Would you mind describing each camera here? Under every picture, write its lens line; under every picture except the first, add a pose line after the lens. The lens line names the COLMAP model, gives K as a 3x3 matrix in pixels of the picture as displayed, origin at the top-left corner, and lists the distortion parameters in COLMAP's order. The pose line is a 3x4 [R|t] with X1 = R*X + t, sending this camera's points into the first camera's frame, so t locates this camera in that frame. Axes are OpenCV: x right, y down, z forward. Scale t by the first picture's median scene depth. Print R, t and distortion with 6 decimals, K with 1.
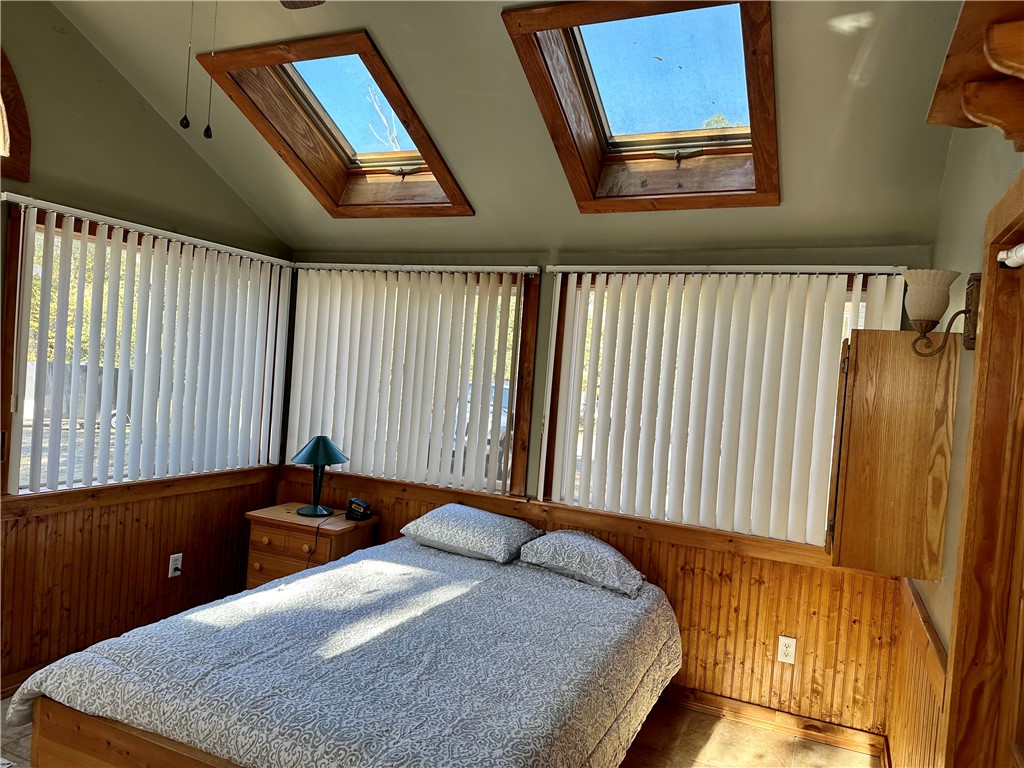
lens RADIAL K [[713.8, 0, 519.5], [0, 713.8, 385.2], [0, 0, 1]] dist [0.080377, -0.099358]
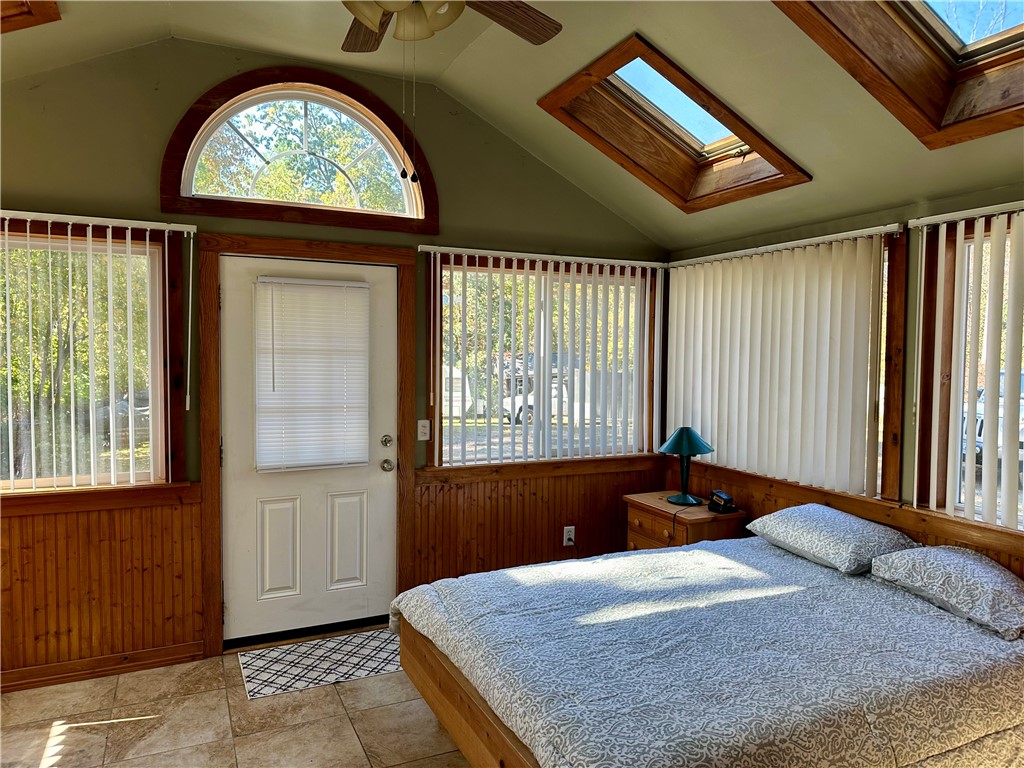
lens RADIAL K [[713.8, 0, 512.6], [0, 713.8, 378.0], [0, 0, 1]] dist [0.080377, -0.099358]
pose [[0.753590, -0.041011, -0.656064, 0.252096], [0.035379, 0.999136, -0.021819, 0.016893], [0.656392, -0.006769, 0.754390, 0.075134]]
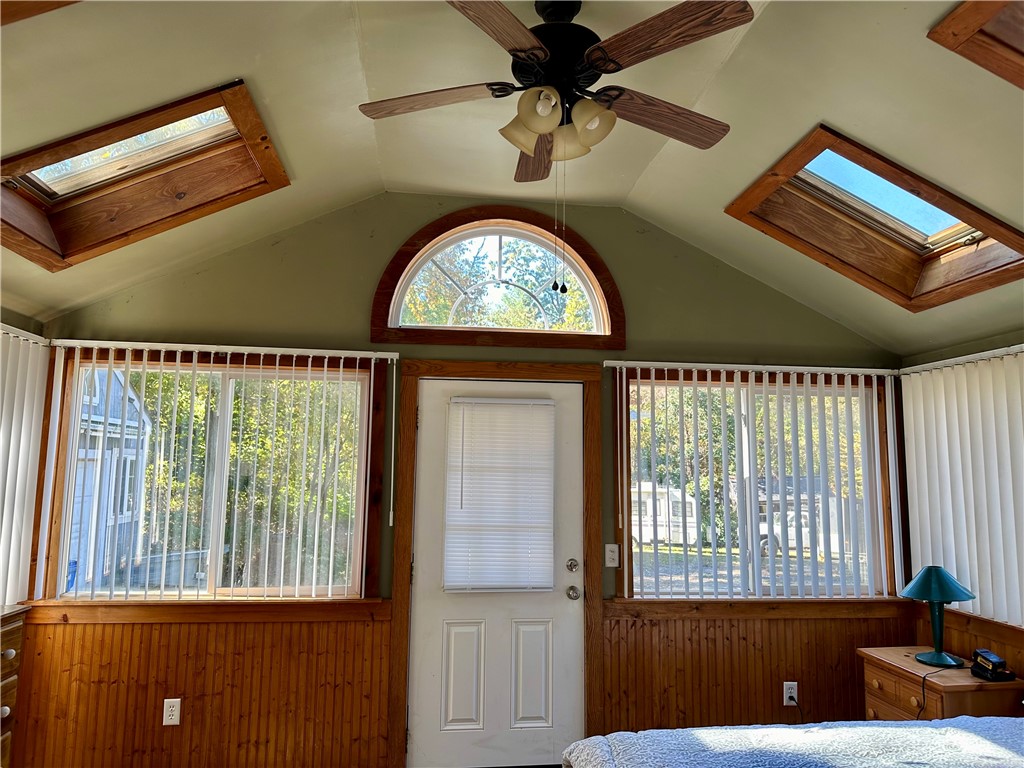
lens RADIAL K [[713.8, 0, 512.5], [0, 713.8, 375.3], [0, 0, 1]] dist [0.080377, -0.099358]
pose [[0.513904, -0.178519, -0.839067, 0.261170], [0.009917, 0.979278, -0.202277, 0.022438], [0.857790, 0.095630, 0.505025, 0.152696]]
